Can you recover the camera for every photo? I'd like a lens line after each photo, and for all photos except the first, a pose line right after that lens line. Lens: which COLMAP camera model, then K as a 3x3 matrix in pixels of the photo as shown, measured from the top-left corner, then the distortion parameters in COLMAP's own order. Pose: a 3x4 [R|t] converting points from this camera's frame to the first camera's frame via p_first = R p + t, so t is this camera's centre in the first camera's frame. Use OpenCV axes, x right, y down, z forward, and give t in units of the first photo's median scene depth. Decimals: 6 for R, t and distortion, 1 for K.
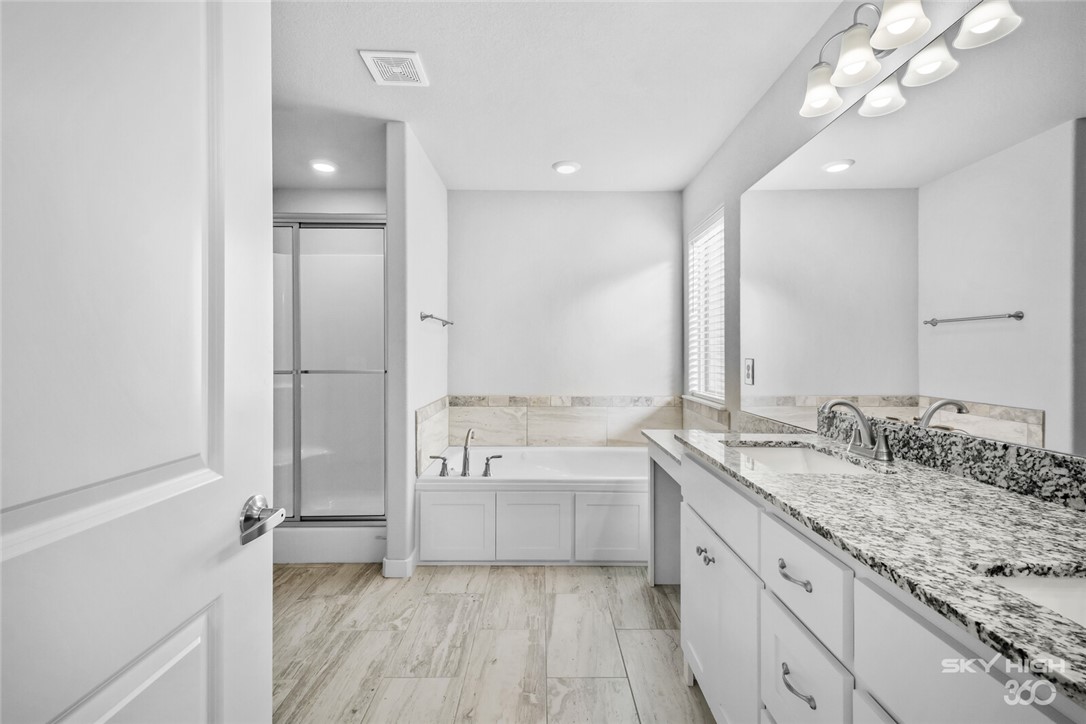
lens RADIAL K [[469.1, 0, 545.5], [0, 469.1, 356.5], [0, 0, 1]] dist [0.013800, -0.000668]
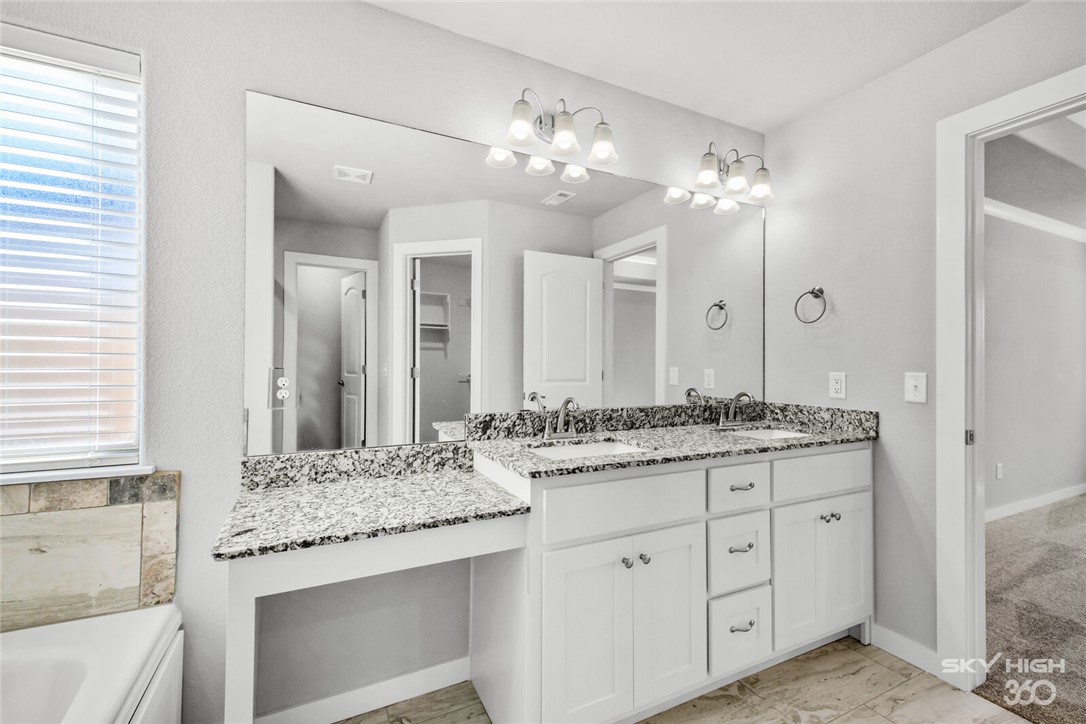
lens RADIAL K [[469.1, 0, 545.5], [0, 469.1, 356.5], [0, 0, 1]] dist [0.013800, -0.000668]
pose [[-0.447663, 0.004190, 0.894192, -0.572225], [-0.004095, 0.999969, -0.006735, -0.014157], [-0.894193, -0.006677, -0.447632, 1.918003]]
